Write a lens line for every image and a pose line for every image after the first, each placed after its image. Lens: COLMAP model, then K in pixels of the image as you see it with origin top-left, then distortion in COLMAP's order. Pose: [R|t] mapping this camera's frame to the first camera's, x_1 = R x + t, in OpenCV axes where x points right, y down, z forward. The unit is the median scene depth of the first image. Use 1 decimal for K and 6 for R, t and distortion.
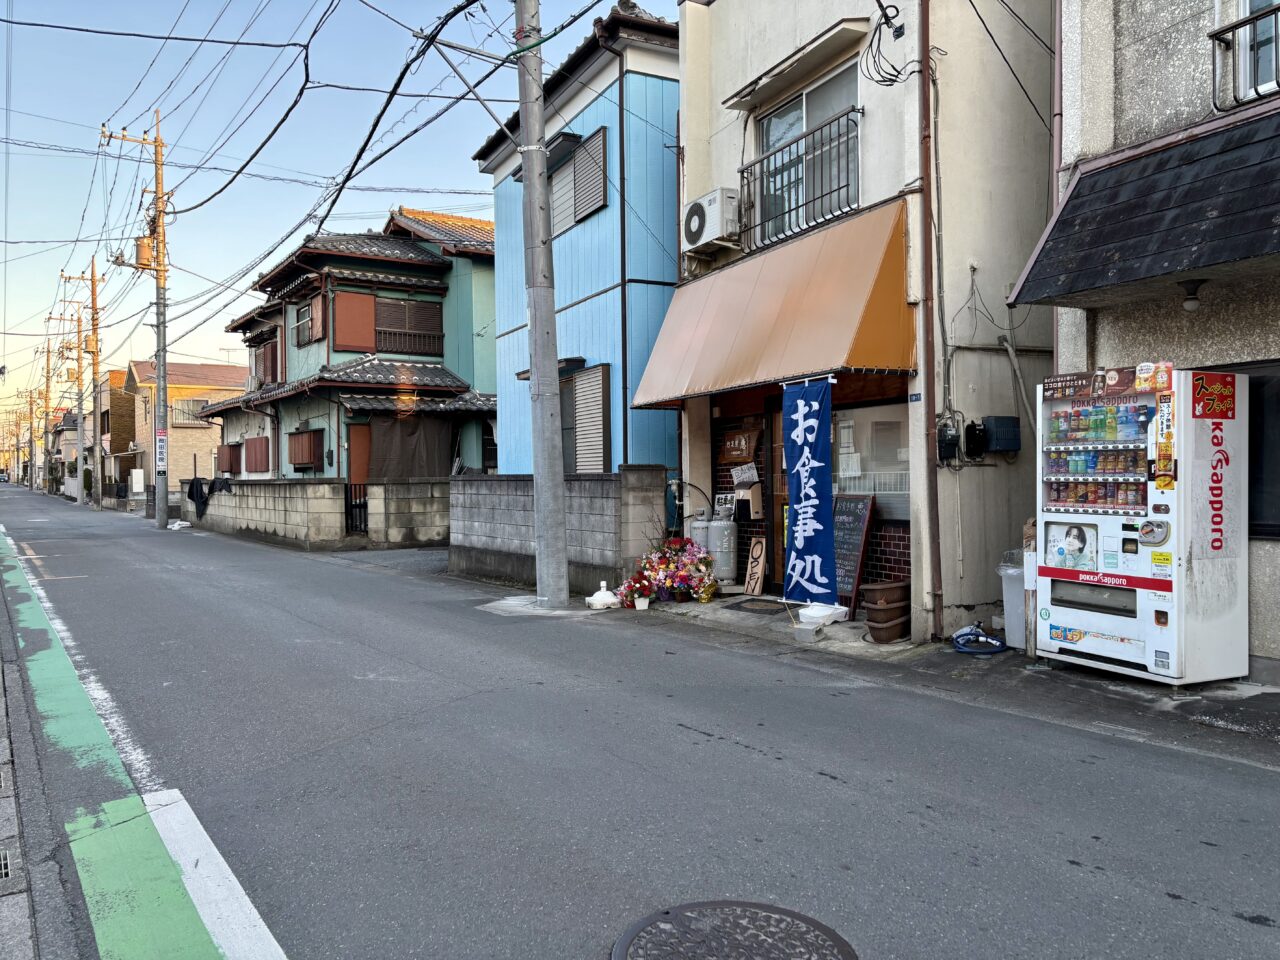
lens RADIAL K [[998.1, 0, 633.8], [0, 998.1, 473.3], [0, 0, 1]] dist [0.054340, -0.060529]
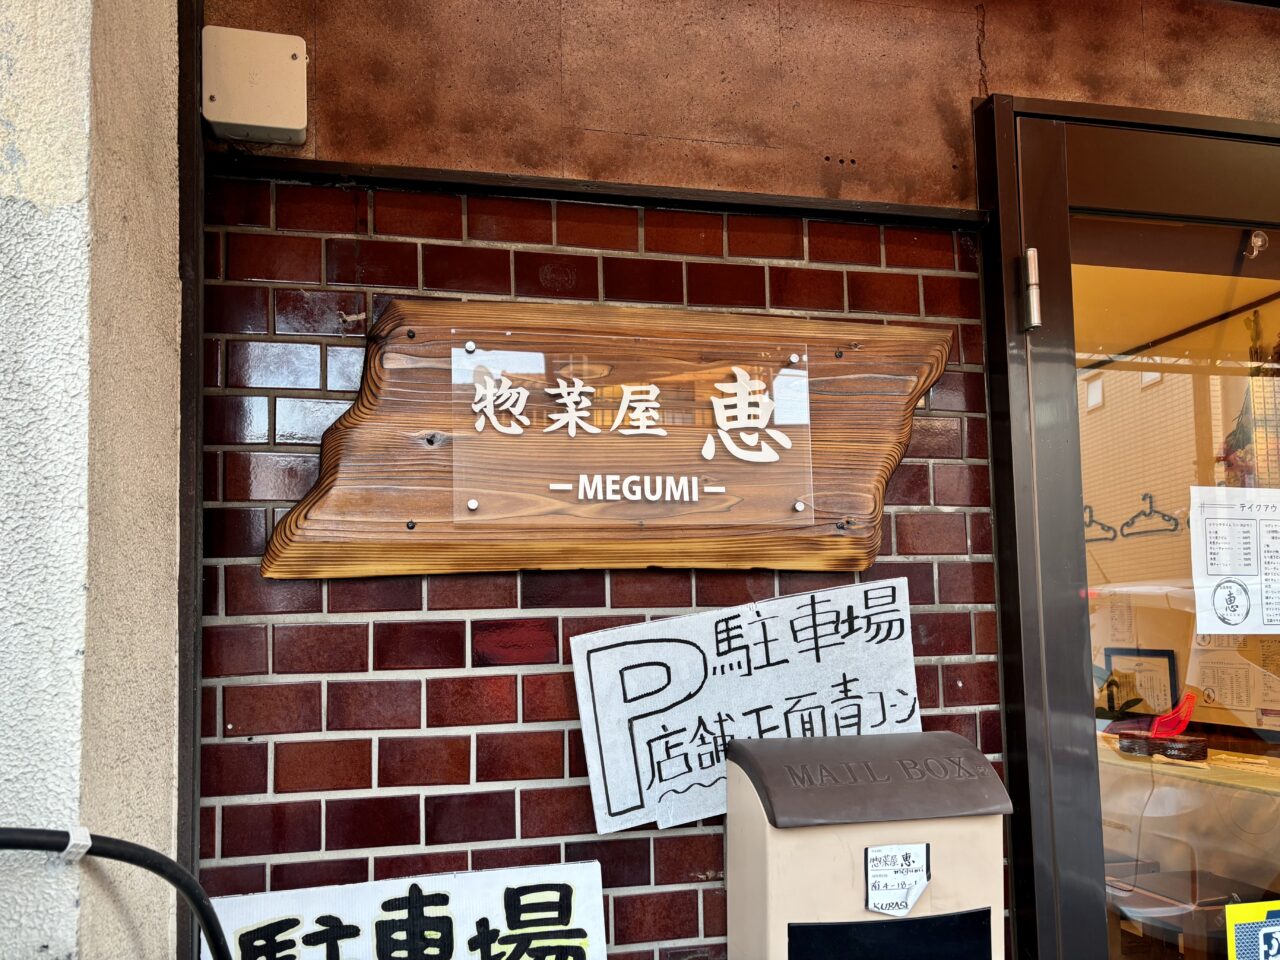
lens RADIAL K [[998.1, 0, 650.0], [0, 998.1, 535.9], [0, 0, 1]] dist [0.054340, -0.060529]
pose [[0.238668, 0.090118, 0.966911, -0.004946], [-0.001314, 0.995714, -0.092478, -0.004775], [-0.971100, 0.020801, 0.237764, 0.979132]]
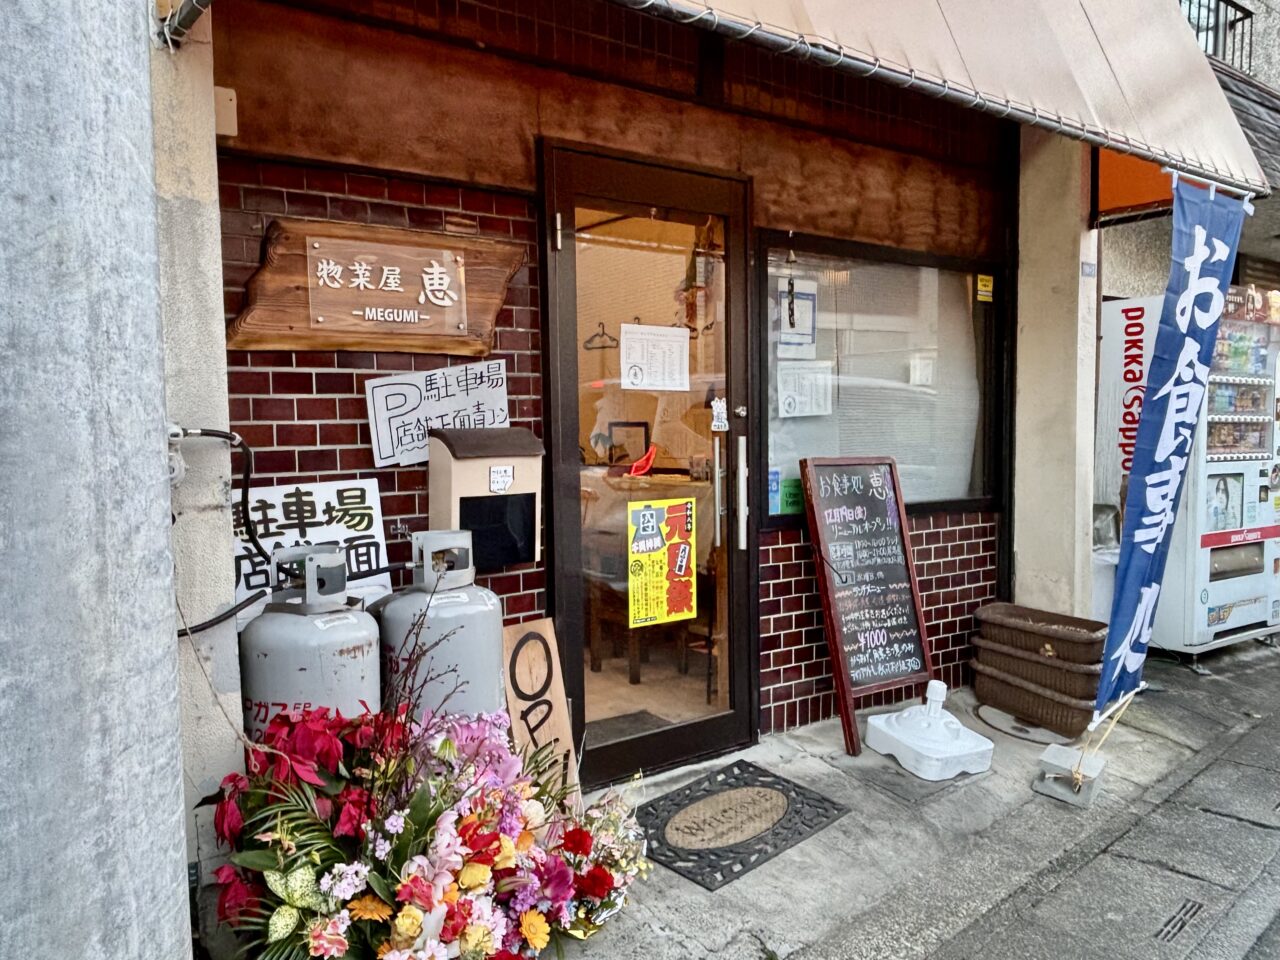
lens RADIAL K [[992.1, 0, 641.8], [0, 992.1, 490.6], [0, 0, 1]] dist [0.049769, -0.002198]
pose [[-0.203612, -0.056965, 0.977393, -0.156971], [0.001950, 0.998280, 0.058589, 0.008976], [-0.979050, 0.013835, -0.203151, 0.996964]]
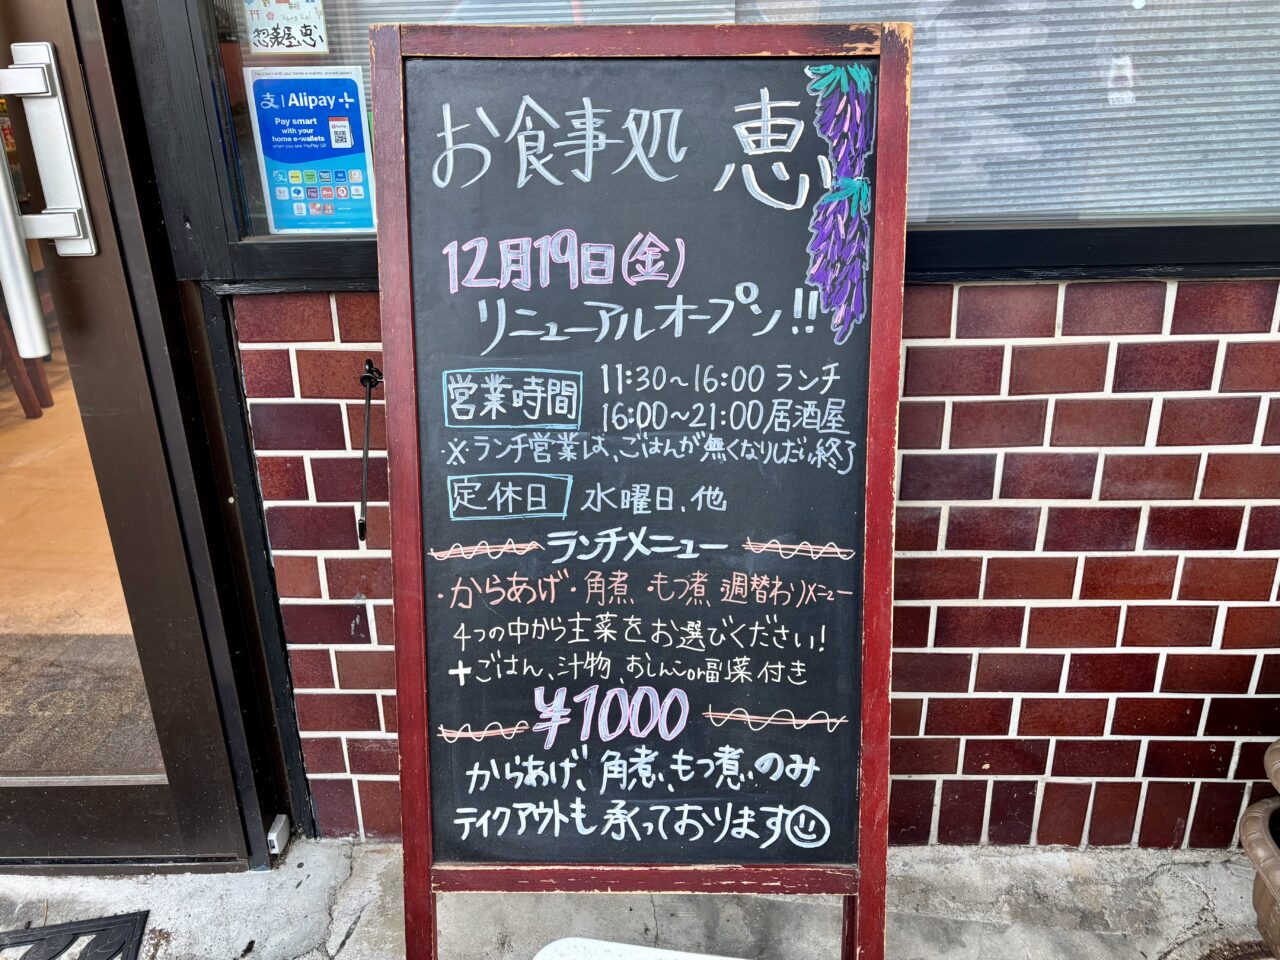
lens RADIAL K [[998.1, 0, 651.1], [0, 998.1, 424.6], [0, 0, 1]] dist [0.054340, -0.060529]
pose [[0.447784, -0.326788, 0.832285, 0.098294], [0.010226, 0.932631, 0.360686, 0.019043], [-0.894083, -0.152998, 0.420959, 0.802611]]
